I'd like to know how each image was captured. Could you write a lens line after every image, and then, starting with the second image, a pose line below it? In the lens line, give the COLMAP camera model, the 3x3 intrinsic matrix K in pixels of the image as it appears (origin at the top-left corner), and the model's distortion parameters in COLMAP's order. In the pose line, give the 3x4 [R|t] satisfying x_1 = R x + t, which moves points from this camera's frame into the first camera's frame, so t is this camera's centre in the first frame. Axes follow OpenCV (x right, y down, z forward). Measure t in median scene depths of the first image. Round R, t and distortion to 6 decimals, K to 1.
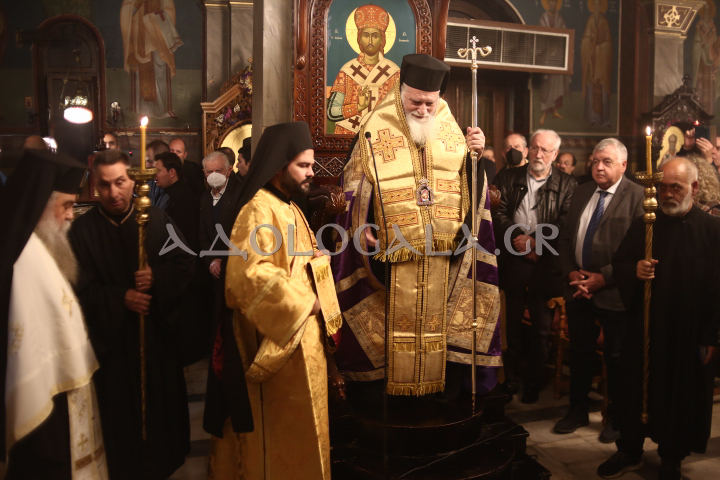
lens RADIAL K [[703.4, 0, 359.0], [0, 703.4, 233.8], [0, 0, 1]] dist [-0.104623, 0.000000]
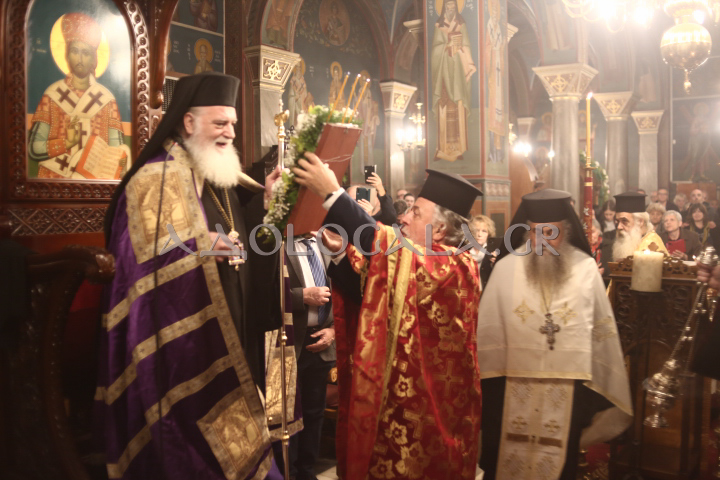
lens RADIAL K [[703.4, 0, 368.5], [0, 703.4, 233.6], [0, 0, 1]] dist [-0.104623, 0.000000]
pose [[0.779474, -0.038422, 0.625255, -0.131738], [0.087058, 0.995076, -0.047382, -0.010949], [-0.620356, 0.091367, 0.778981, 0.132721]]
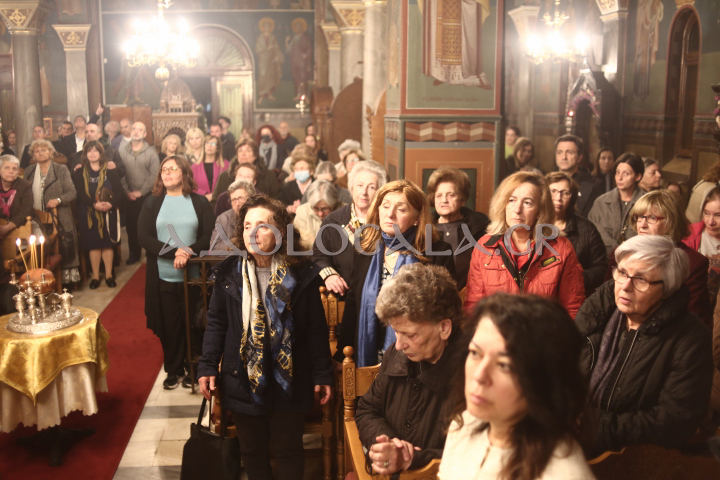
lens RADIAL K [[703.4, 0, 369.6], [0, 703.4, 231.0], [0, 0, 1]] dist [-0.104623, 0.000000]
pose [[0.182441, -0.171034, 0.968226, 0.165434], [0.123444, 0.980946, 0.150021, -0.044970], [-0.975437, 0.092152, 0.200078, 0.118938]]
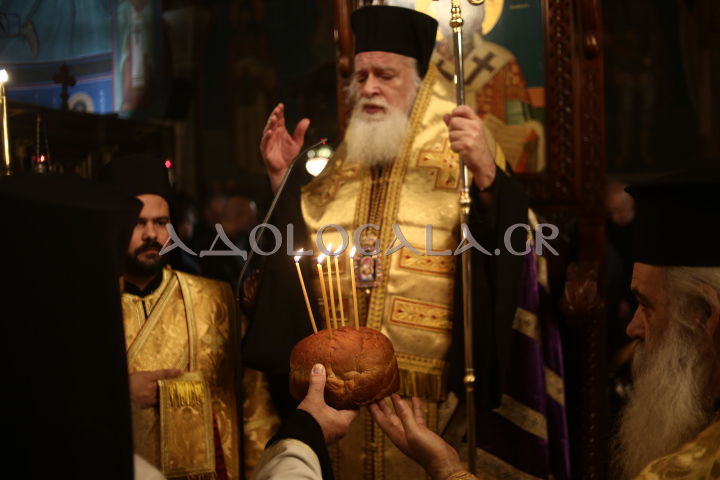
lens RADIAL K [[703.4, 0, 373.3], [0, 703.4, 249.7], [0, 0, 1]] dist [-0.104623, 0.000000]
pose [[0.797267, 0.014187, -0.603460, 0.190813], [-0.047305, 0.998118, -0.039031, -0.031132], [0.601771, 0.059665, 0.796437, 0.299371]]
